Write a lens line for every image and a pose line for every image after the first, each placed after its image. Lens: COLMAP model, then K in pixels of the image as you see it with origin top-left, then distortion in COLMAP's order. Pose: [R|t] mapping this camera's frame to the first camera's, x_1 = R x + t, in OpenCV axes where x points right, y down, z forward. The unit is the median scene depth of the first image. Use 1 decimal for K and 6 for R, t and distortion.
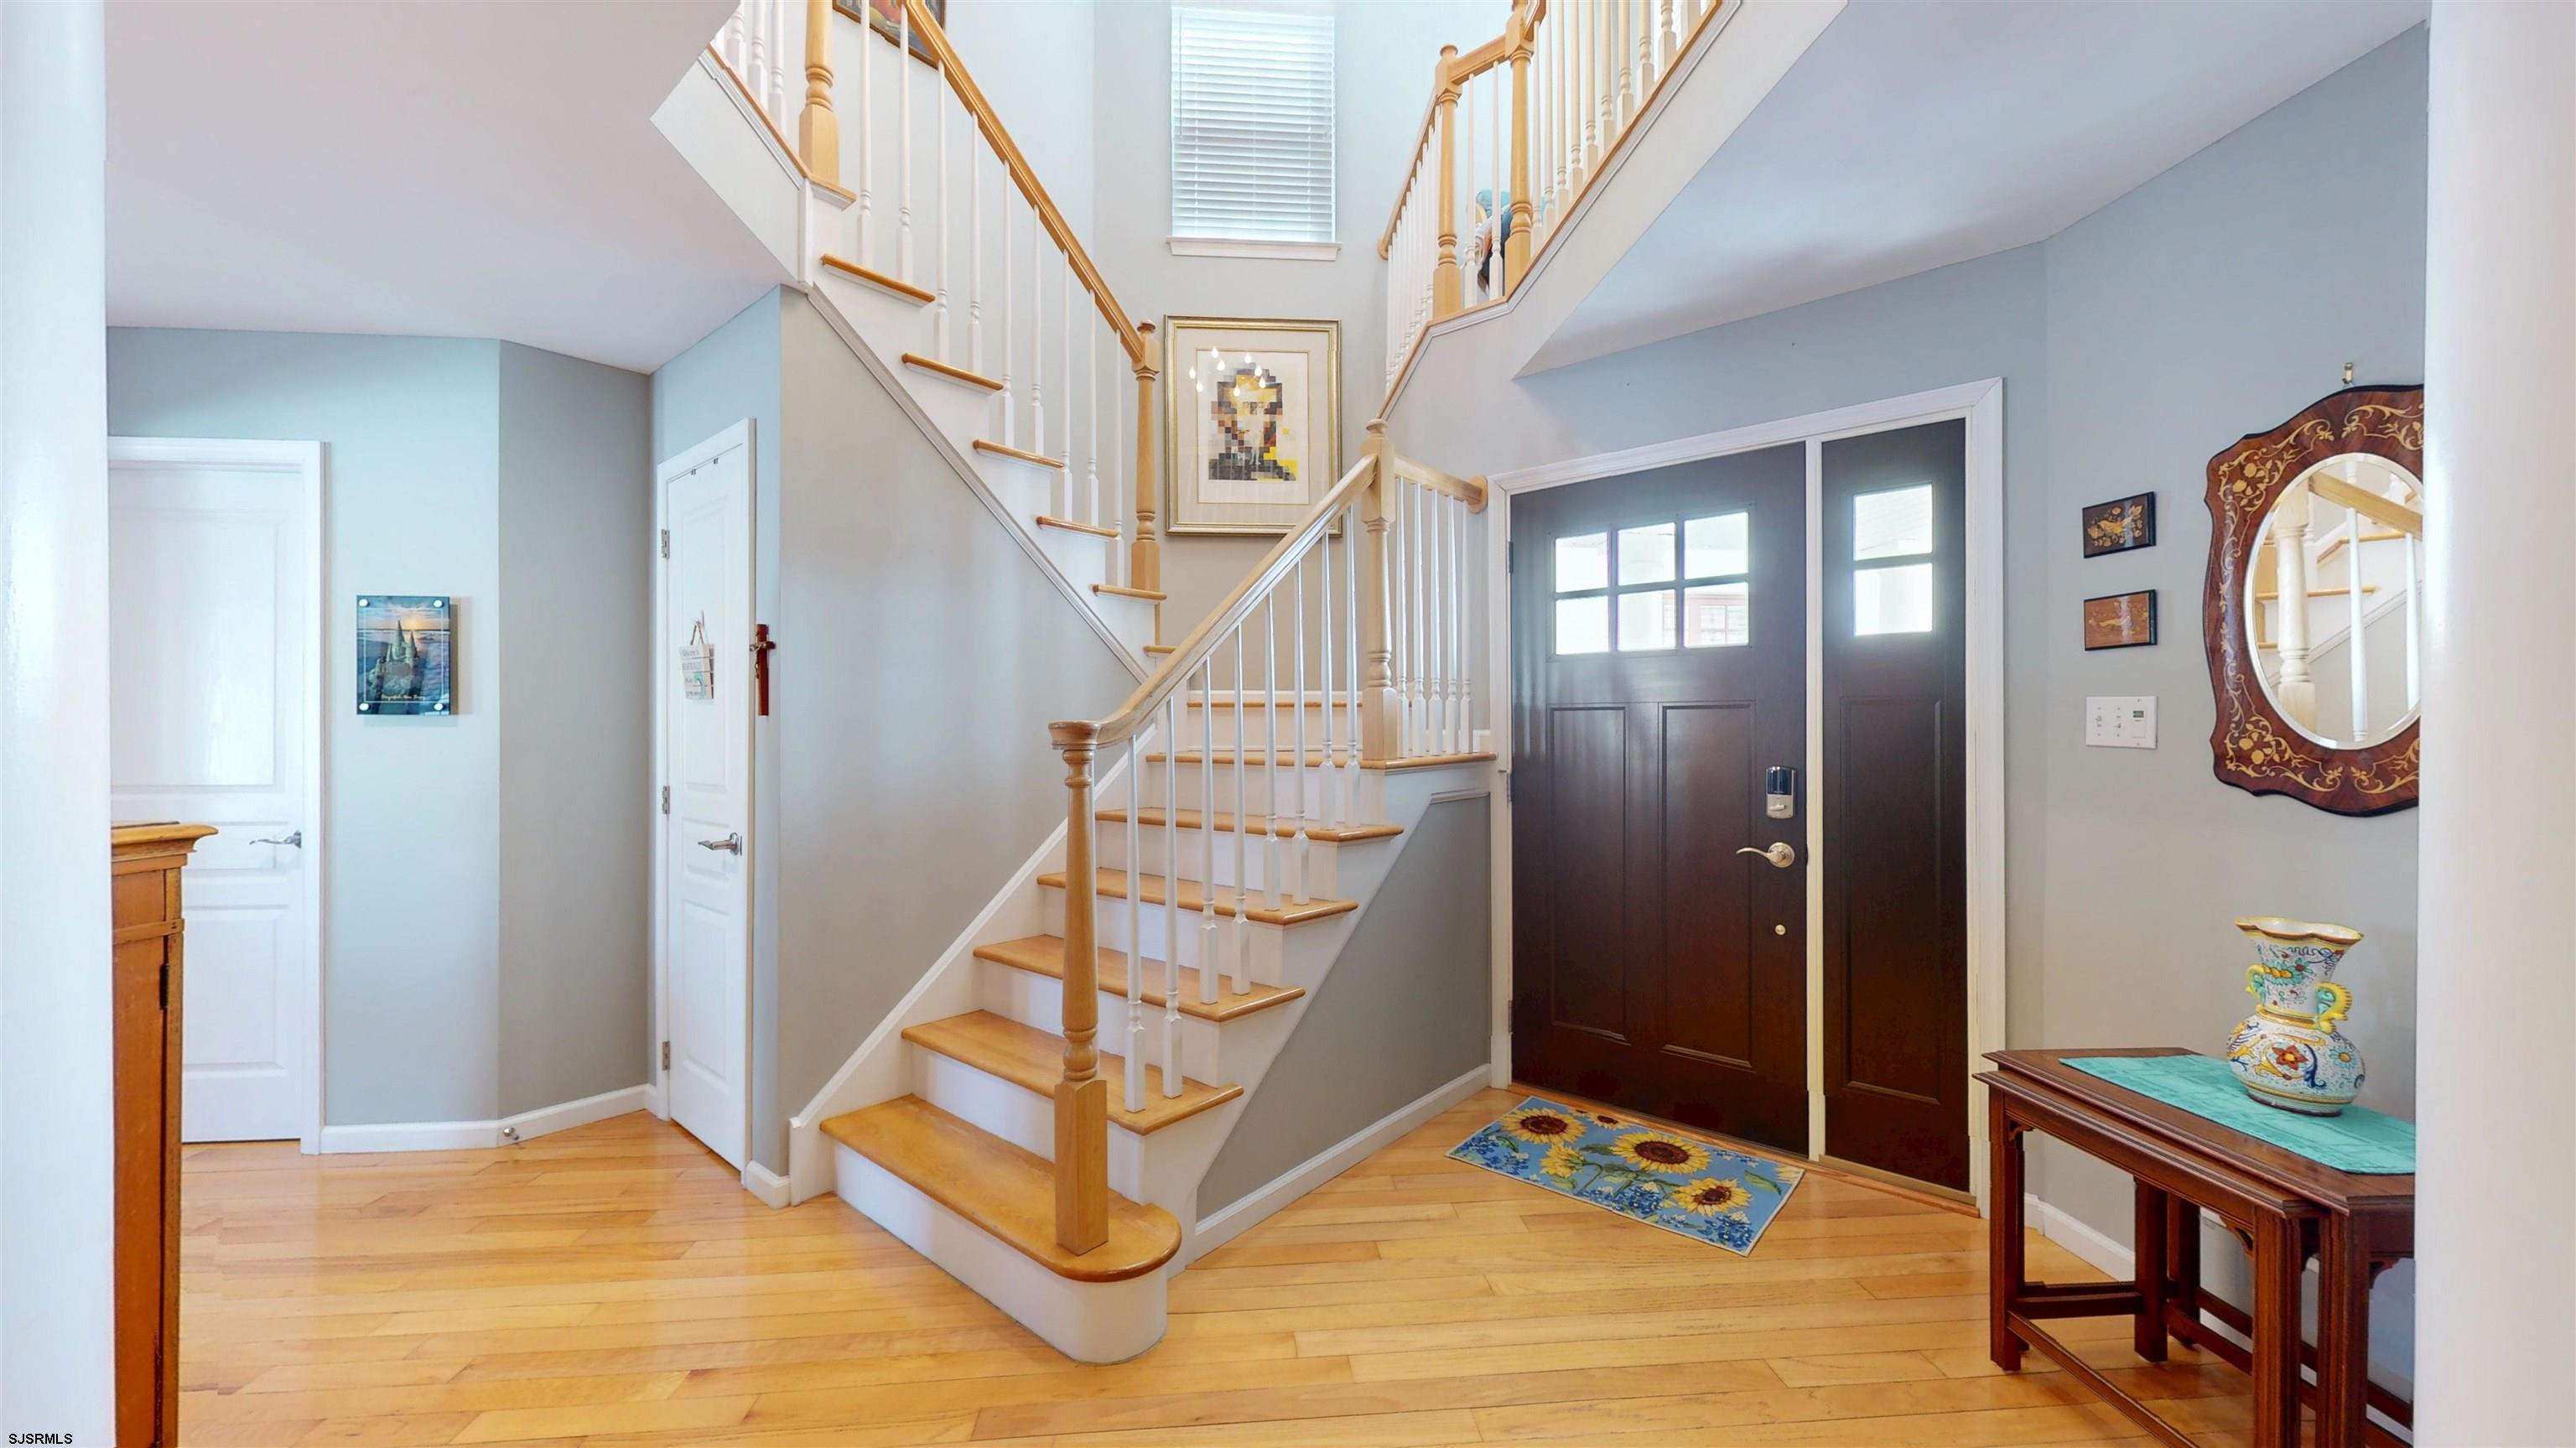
lens RADIAL K [[941.7, 0, 1285.5], [0, 941.7, 727.7], [0, 0, 1]] dist [0.003706, -0.000075]
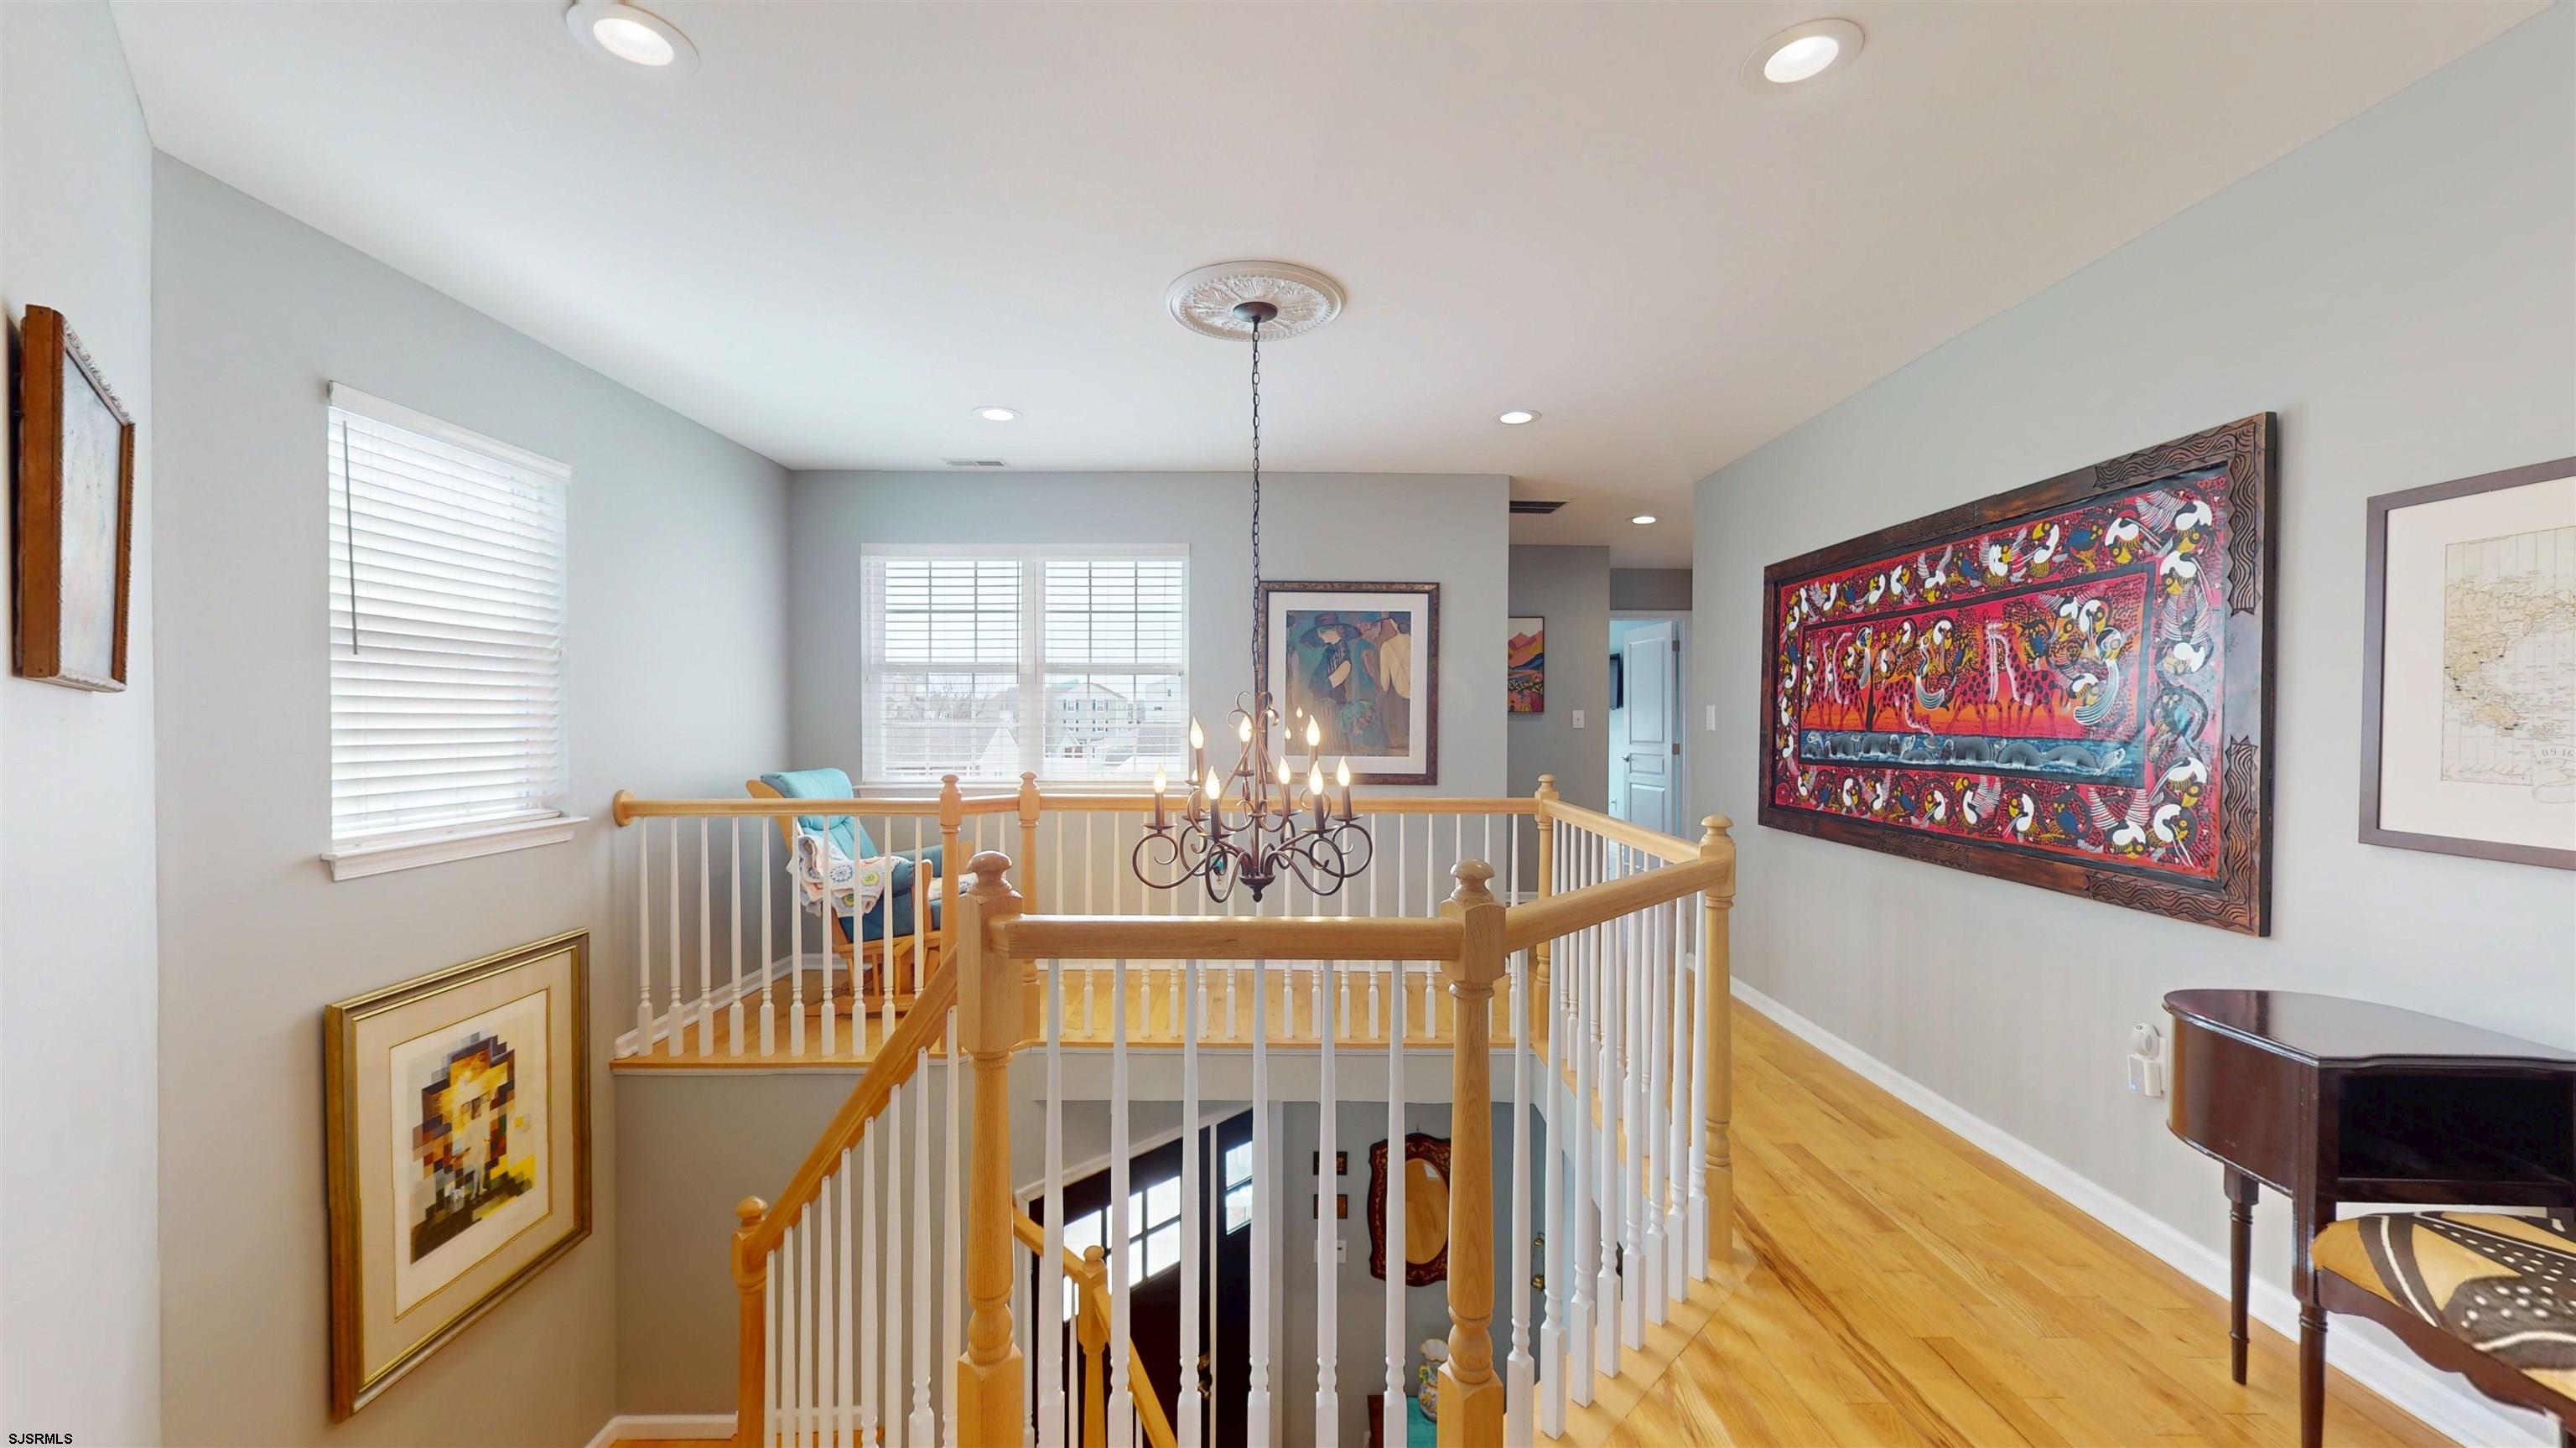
lens RADIAL K [[941.7, 0, 1293.5], [0, 941.7, 726.2], [0, 0, 1]] dist [0.003706, -0.000075]
pose [[0.058400, -0.008749, 0.998255, -0.623962], [0.030756, 0.999503, 0.006960, -0.579421], [-0.997819, 0.030296, 0.058640, 0.416290]]
